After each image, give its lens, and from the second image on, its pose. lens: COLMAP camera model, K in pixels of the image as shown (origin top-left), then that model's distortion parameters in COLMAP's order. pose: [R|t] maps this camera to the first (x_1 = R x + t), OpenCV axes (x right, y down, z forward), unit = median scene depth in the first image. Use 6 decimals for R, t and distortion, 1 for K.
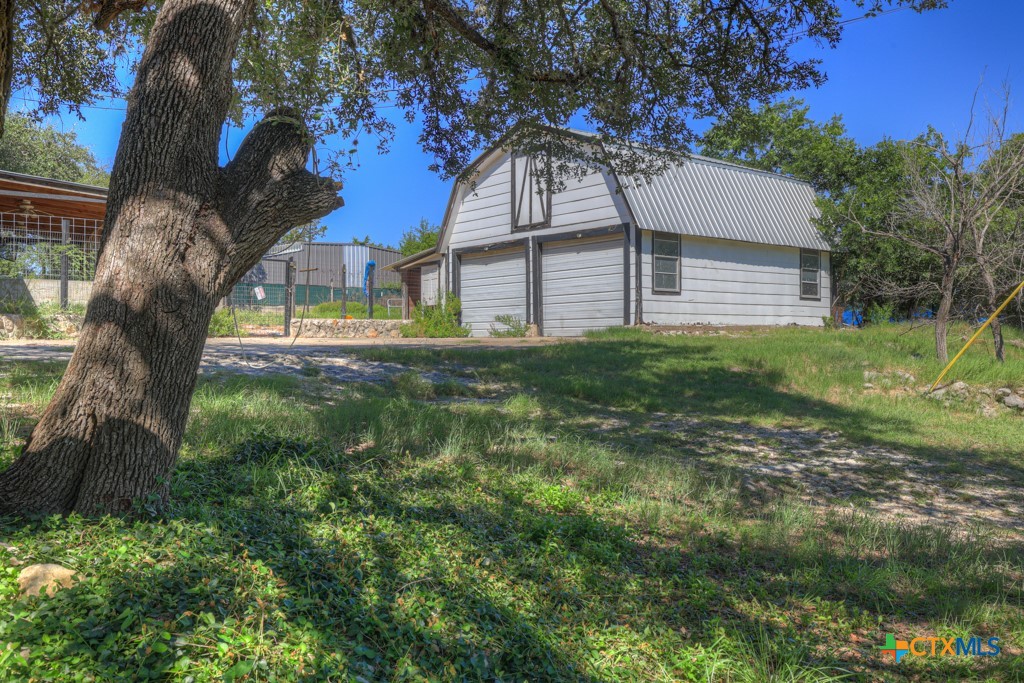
lens RADIAL K [[844.5, 0, 508.2], [0, 844.5, 339.8], [0, 0, 1]] dist [0.026370, 0.009184]
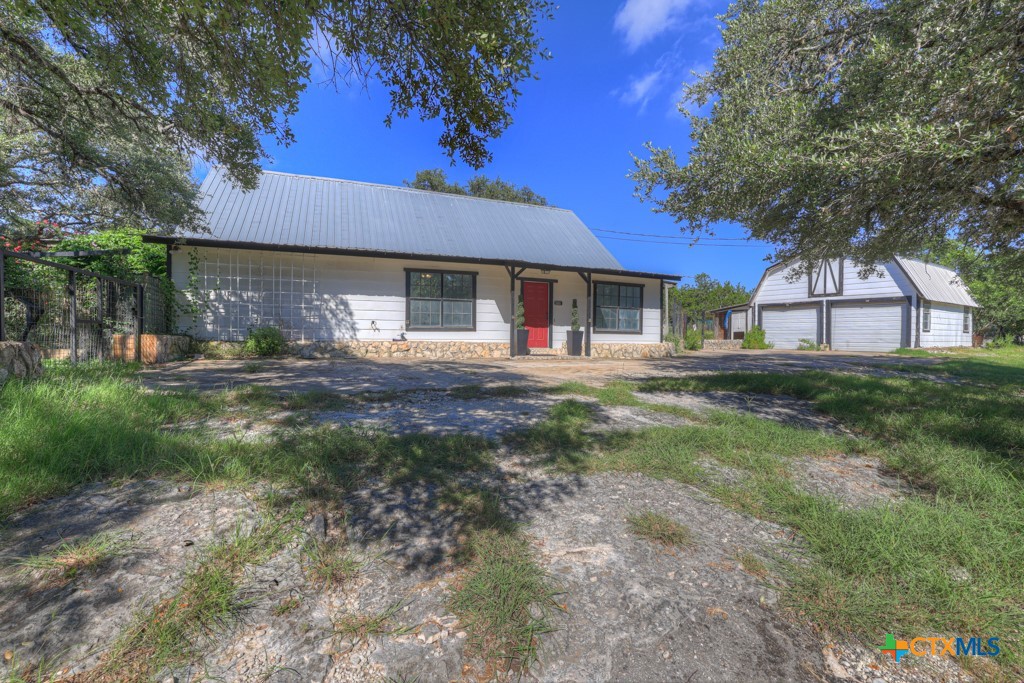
lens RADIAL K [[435.4, 0, 503.5], [0, 435.4, 338.8], [0, 0, 1]] dist [-0.051583, 0.017505]
pose [[0.987957, 0.015355, -0.153964, -0.566631], [-0.014075, 0.999857, 0.009402, -0.029443], [0.154087, -0.007121, 0.988032, -0.108003]]
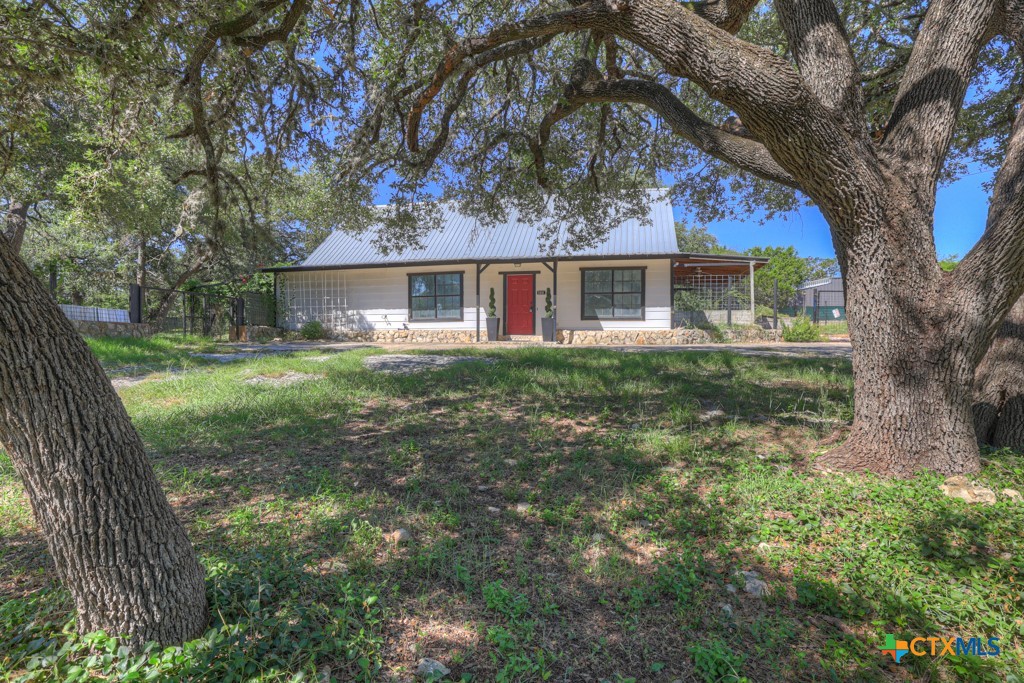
lens RADIAL K [[509.8, 0, 512.0], [0, 509.8, 341.5], [0, 0, 1]] dist [-0.029887, 0.000166]
pose [[0.725541, 0.002478, -0.688175, -0.085857], [-0.003229, 0.999995, 0.000197, -0.001779], [0.688172, 0.002079, 0.725545, -0.070546]]
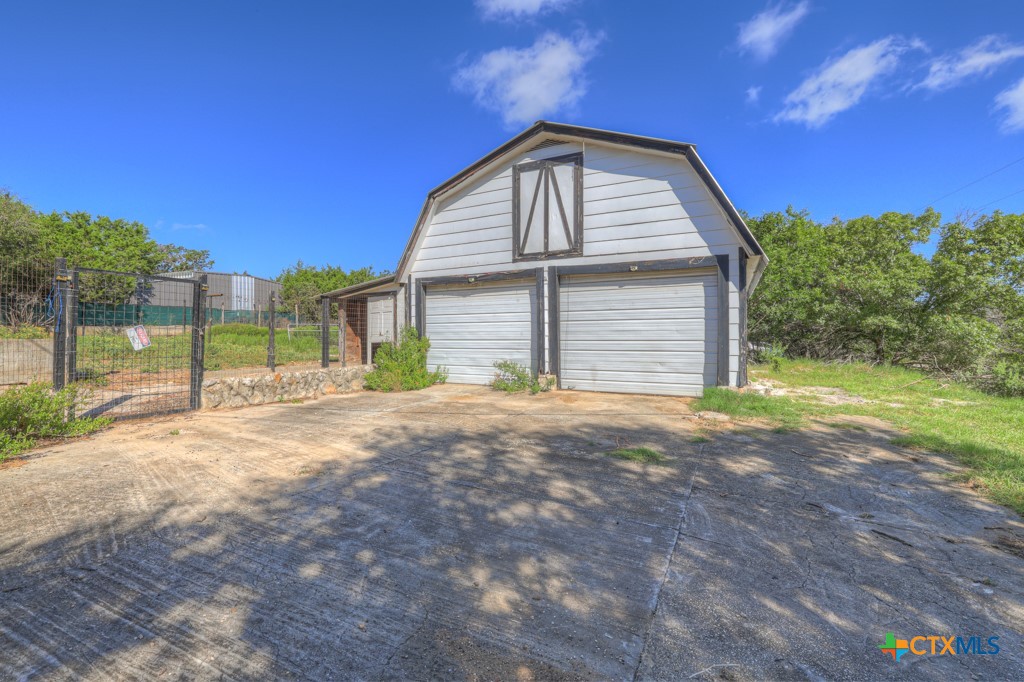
lens RADIAL K [[435.4, 0, 503.5], [0, 435.4, 338.3], [0, 0, 1]] dist [-0.051583, 0.017505]
pose [[0.918787, 0.002932, 0.394744, -0.177426], [-0.004219, 0.999988, 0.002394, -0.053878], [-0.394732, -0.003866, 0.918788, 0.629761]]
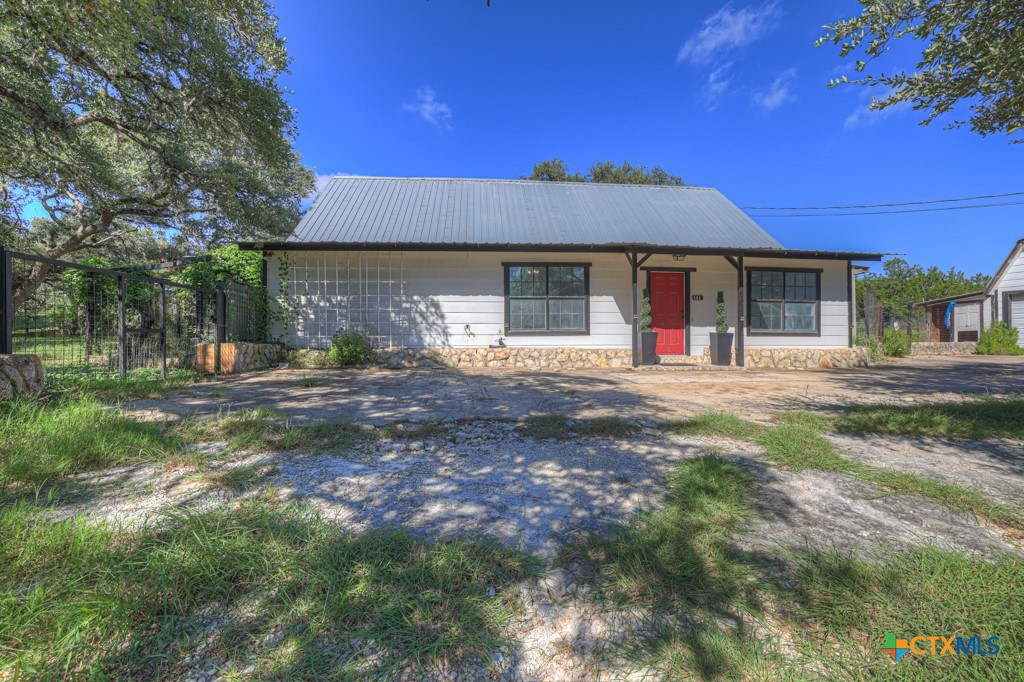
lens RADIAL K [[435.4, 0, 503.5], [0, 435.4, 338.3], [0, 0, 1]] dist [-0.051583, 0.017505]
pose [[0.894493, 0.003795, -0.447067, -0.564273], [-0.003322, 0.999993, 0.001843, -0.030522], [0.447071, -0.000163, 0.894499, -0.007132]]
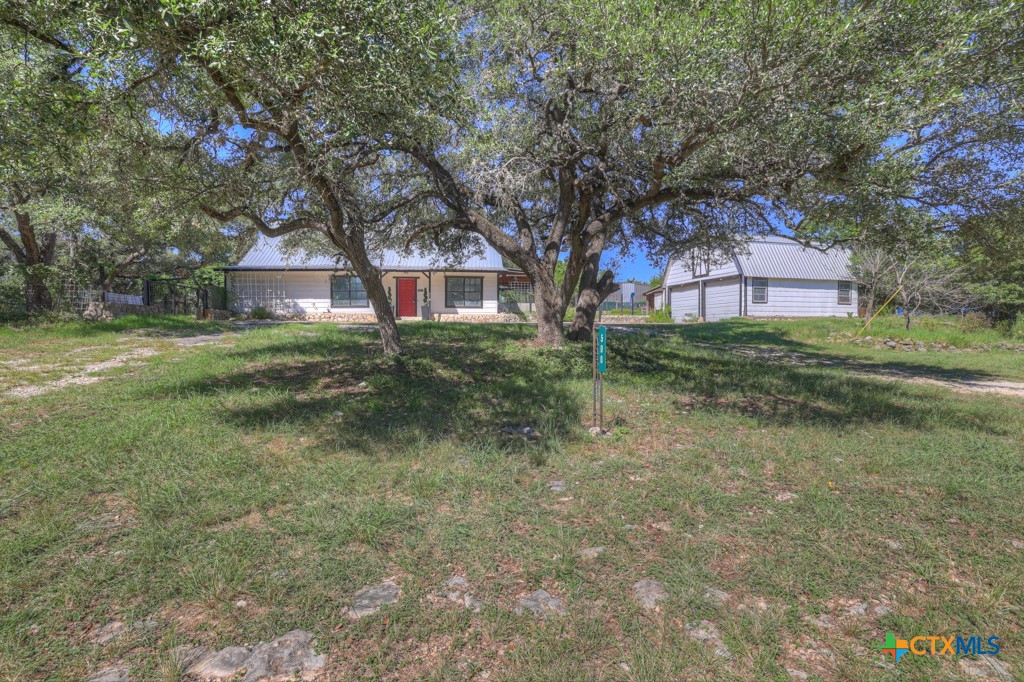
lens RADIAL K [[435.4, 0, 503.5], [0, 435.4, 338.3], [0, 0, 1]] dist [-0.051583, 0.017505]
pose [[0.895953, 0.011807, -0.443992, 0.070012], [-0.002610, 0.999769, 0.021321, 0.018030], [0.444142, -0.017944, 0.895777, -0.343707]]
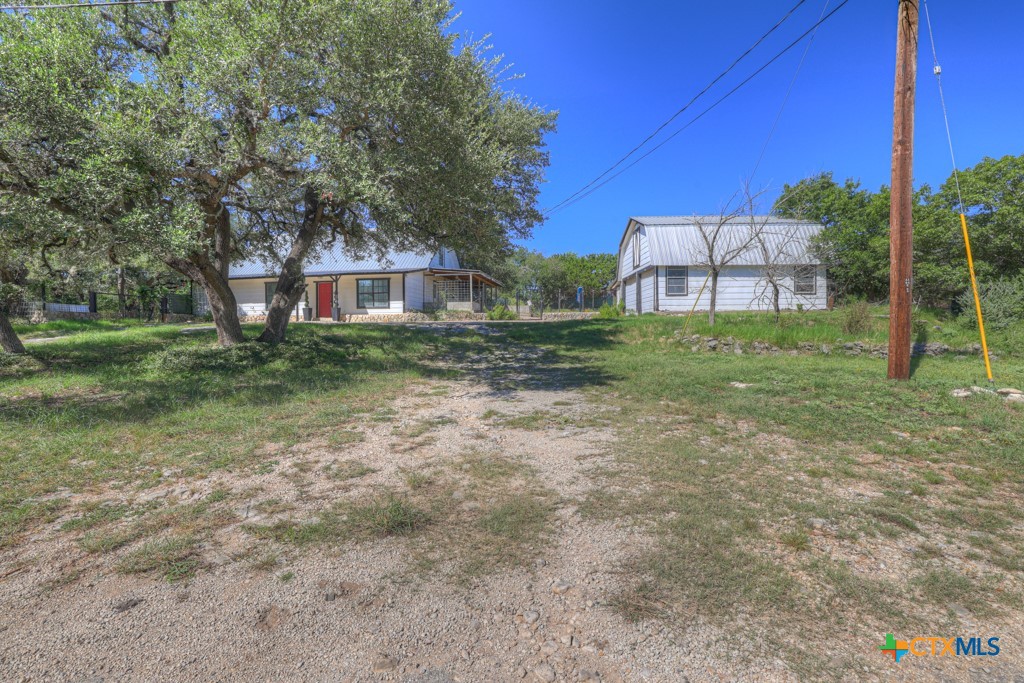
lens RADIAL K [[435.4, 0, 503.5], [0, 435.4, 338.8], [0, 0, 1]] dist [-0.051583, 0.017505]
pose [[0.749579, 0.013406, -0.661779, 0.500088], [0.005272, 0.999642, 0.026221, 0.016980], [0.661894, -0.023144, 0.749240, -0.041651]]
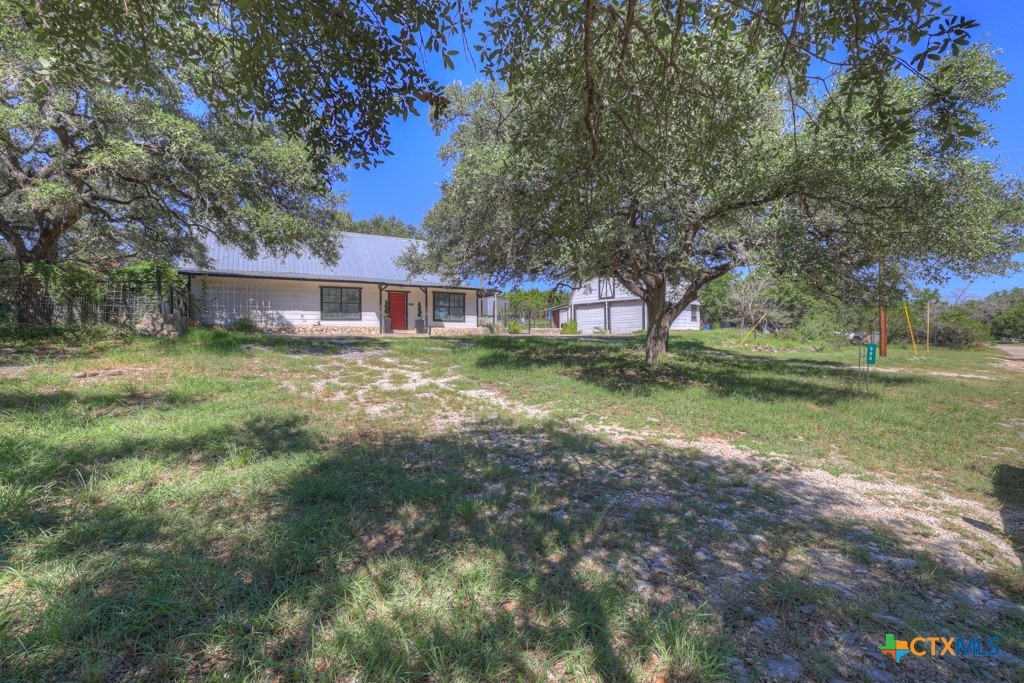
lens RADIAL K [[435.4, 0, 503.5], [0, 435.4, 338.8], [0, 0, 1]] dist [-0.051583, 0.017505]
pose [[0.999980, -0.004764, 0.004127, -0.356510], [0.004755, 0.999986, 0.002114, 0.009753], [-0.004137, -0.002095, 0.999989, -0.580793]]
